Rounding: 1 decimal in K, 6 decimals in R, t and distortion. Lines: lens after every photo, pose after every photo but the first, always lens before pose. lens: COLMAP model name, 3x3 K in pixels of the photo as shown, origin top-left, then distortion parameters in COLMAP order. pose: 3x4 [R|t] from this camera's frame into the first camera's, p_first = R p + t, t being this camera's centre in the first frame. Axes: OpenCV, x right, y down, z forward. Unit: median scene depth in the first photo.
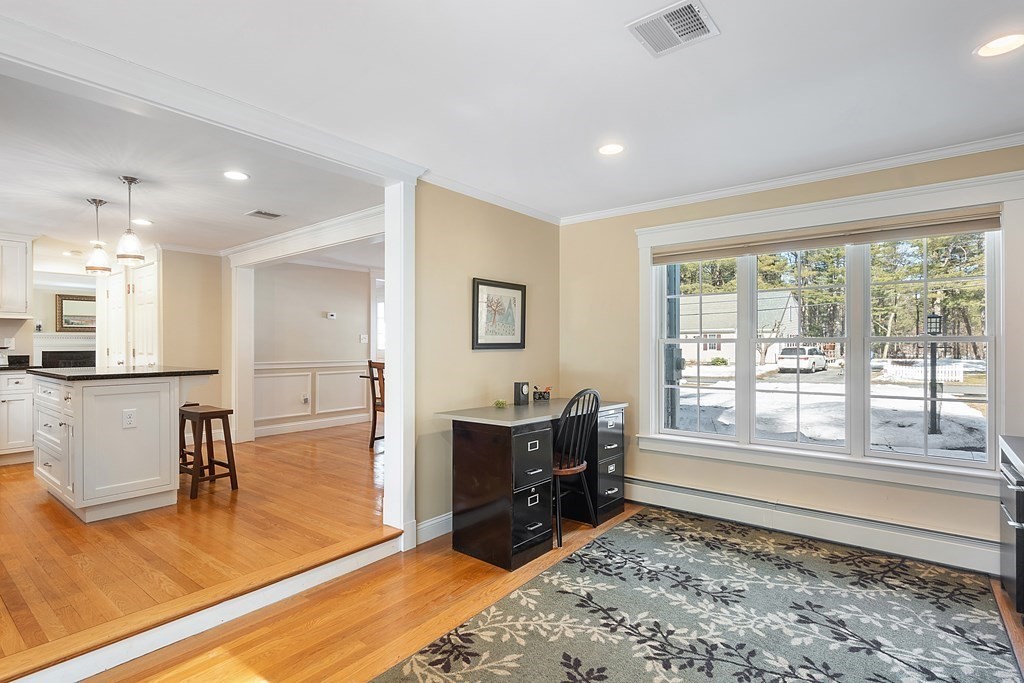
lens RADIAL K [[502.4, 0, 512.0], [0, 502.4, 341.5], [0, 0, 1]] dist [-0.001727, -0.001030]
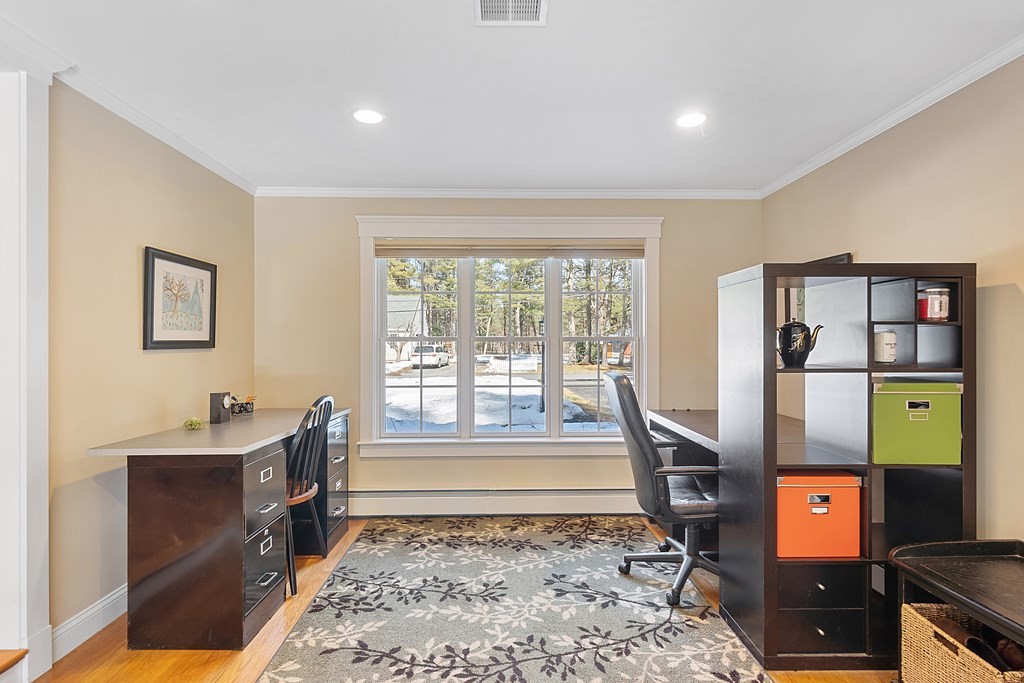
lens RADIAL K [[502.4, 0, 512.0], [0, 502.4, 341.5], [0, 0, 1]] dist [-0.001727, -0.001030]
pose [[0.768343, 0.003104, 0.640031, -0.155126], [-0.004985, 0.999987, 0.001134, 0.001614], [-0.640019, -0.004062, 0.768348, 0.165449]]
